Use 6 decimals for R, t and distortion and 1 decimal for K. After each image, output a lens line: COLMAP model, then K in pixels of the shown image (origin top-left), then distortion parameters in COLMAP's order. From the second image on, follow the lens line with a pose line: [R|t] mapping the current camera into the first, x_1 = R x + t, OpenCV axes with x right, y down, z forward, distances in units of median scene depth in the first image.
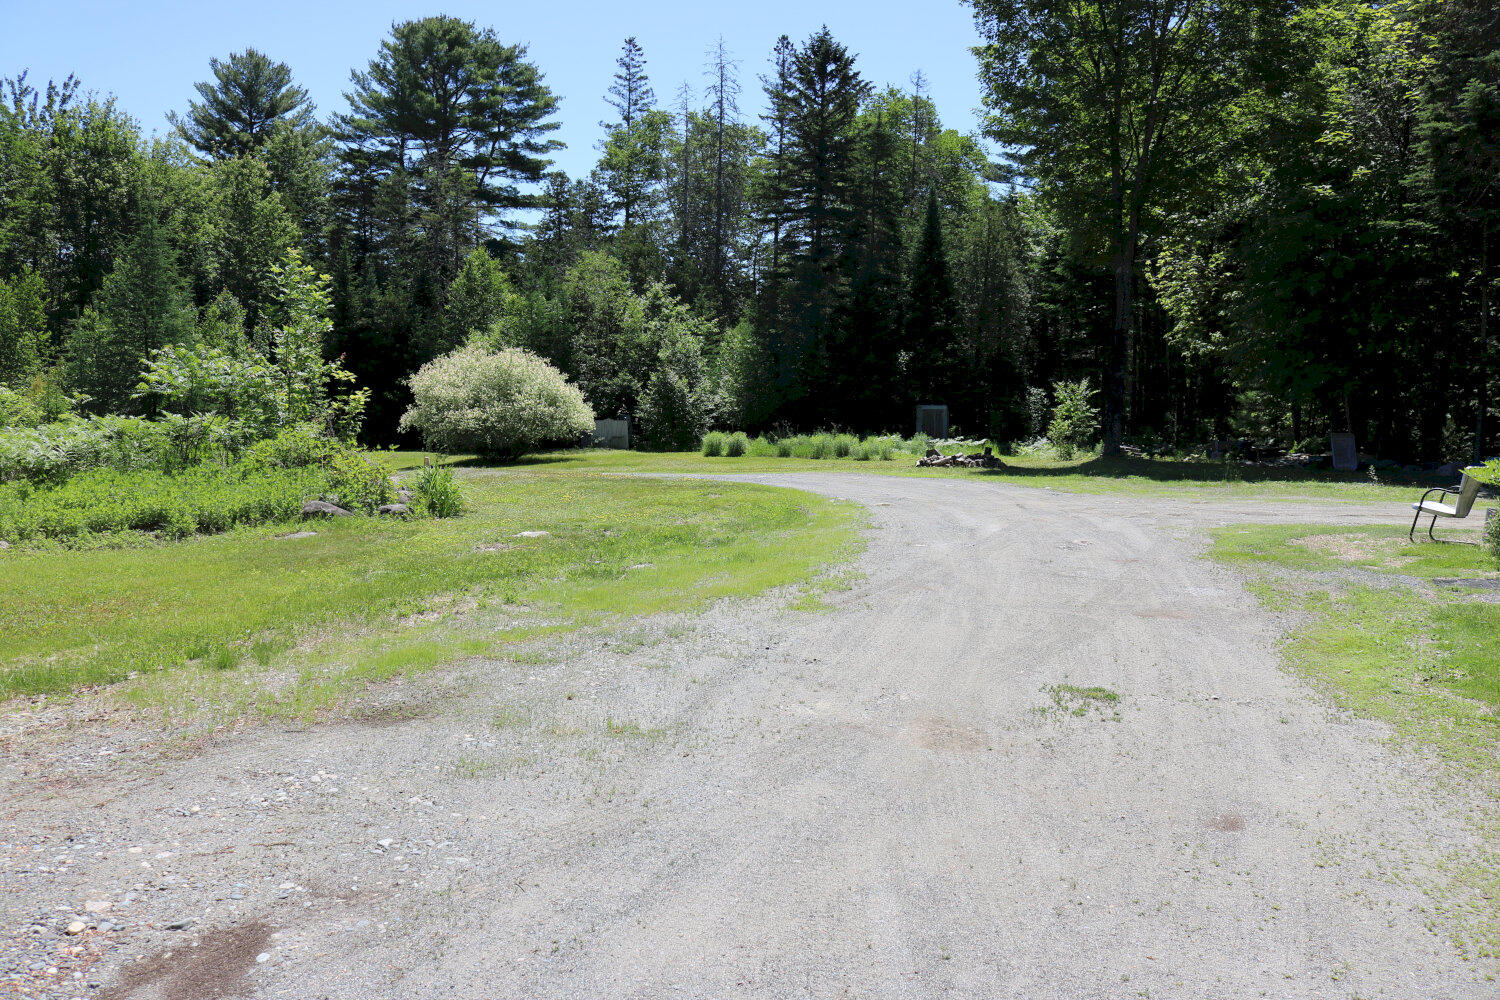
lens RADIAL K [[1260.8, 0, 750.2], [0, 1260.8, 501.8], [0, 0, 1]] dist [-0.102243, 0.014520]
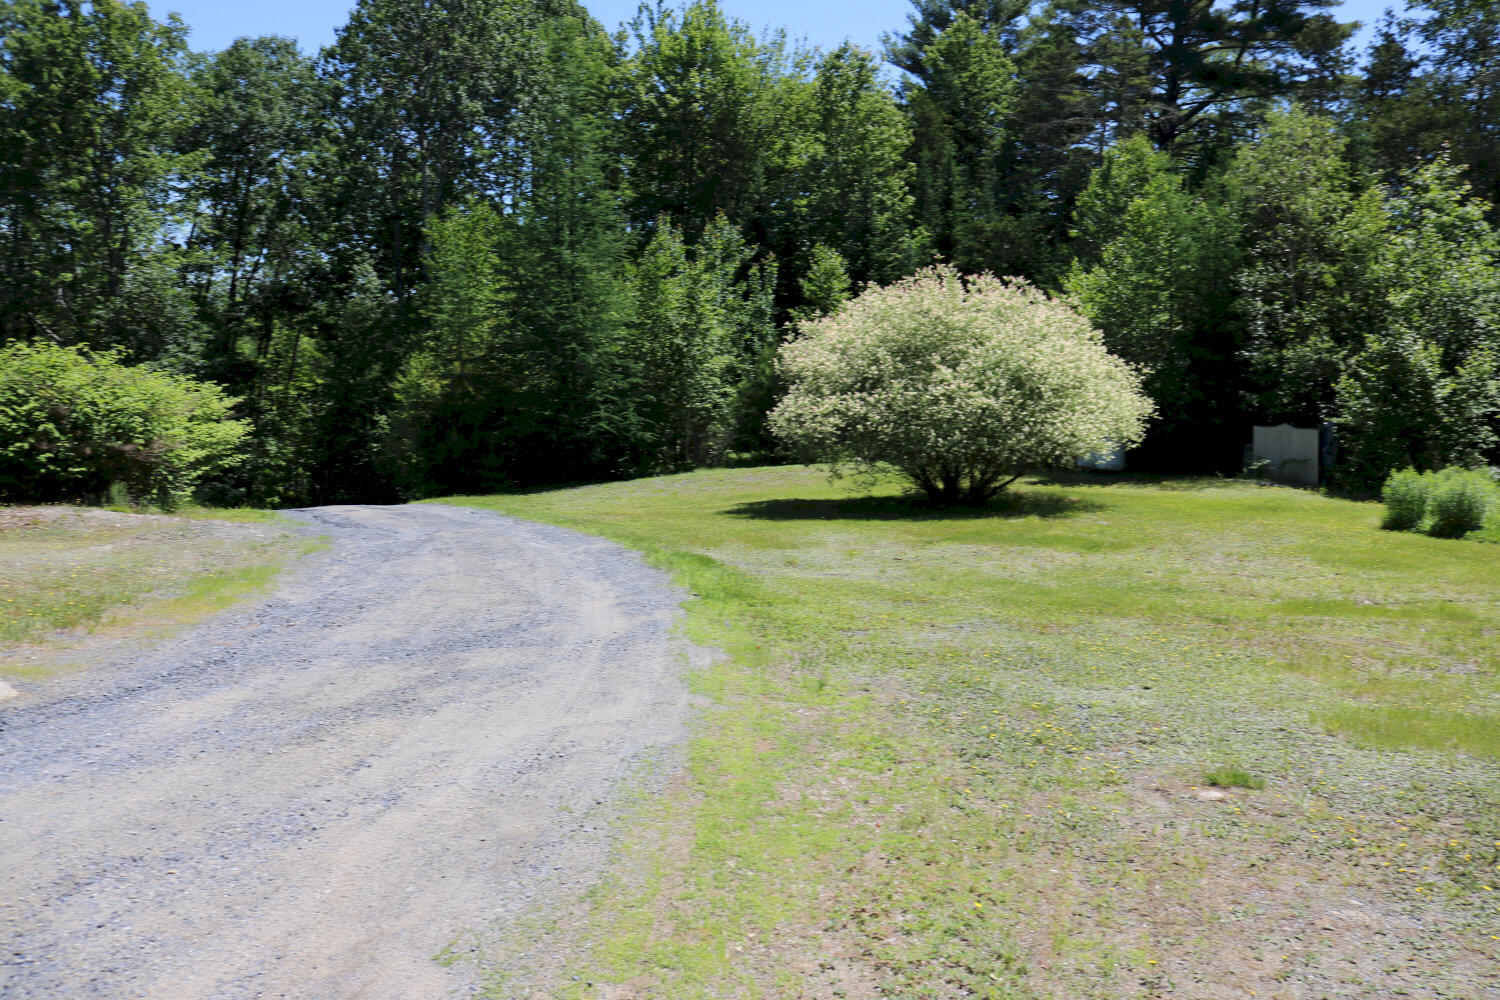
lens RADIAL K [[1260.8, 0, 749.0], [0, 1260.8, 498.9], [0, 0, 1]] dist [-0.102243, 0.014520]
pose [[0.744748, 0.071419, -0.663513, 0.063976], [-0.066662, 0.997246, 0.032518, -0.038331], [0.664008, 0.020014, 0.747458, 0.485265]]
